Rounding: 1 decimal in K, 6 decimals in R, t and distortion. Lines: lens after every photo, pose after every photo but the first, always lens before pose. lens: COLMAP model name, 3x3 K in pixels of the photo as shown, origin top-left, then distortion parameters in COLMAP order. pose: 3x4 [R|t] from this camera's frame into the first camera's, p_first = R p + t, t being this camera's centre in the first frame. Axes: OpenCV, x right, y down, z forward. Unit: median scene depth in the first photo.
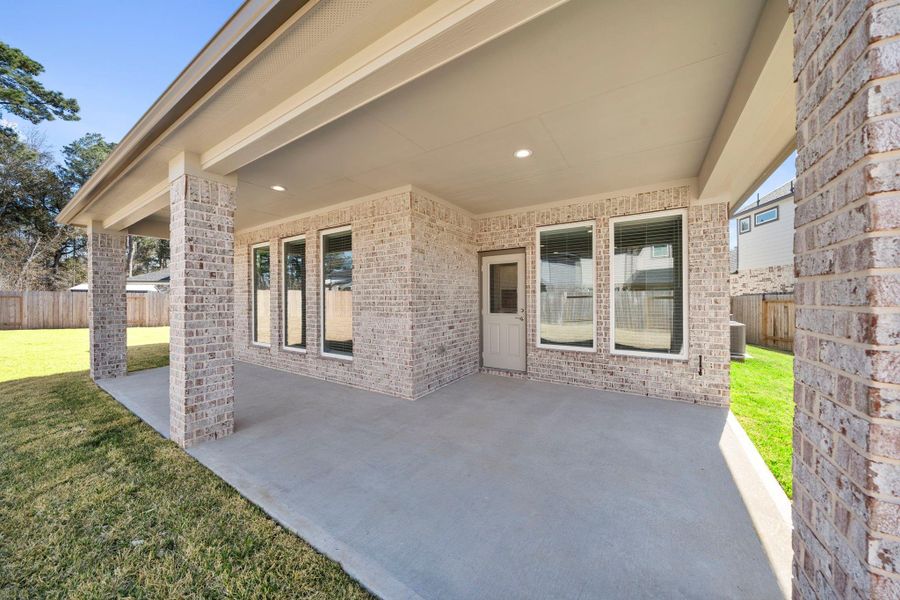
lens RADIAL K [[308.6, 0, 449.6], [0, 308.6, 299.4], [0, 0, 1]] dist [-0.000022, -0.000002]
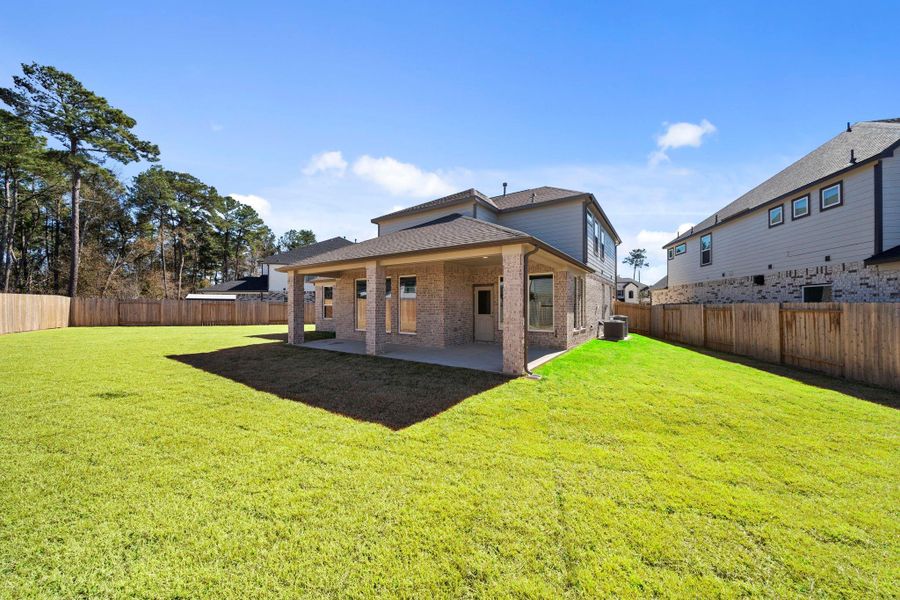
lens RADIAL K [[308.6, 0, 450.0], [0, 308.6, 301.4], [0, 0, 1]] dist [-0.000022, -0.000002]
pose [[0.999908, 0.004273, -0.012906, -0.007438], [-0.004438, 0.999908, -0.012803, -0.003239], [0.012850, 0.012859, 0.999835, -0.251214]]
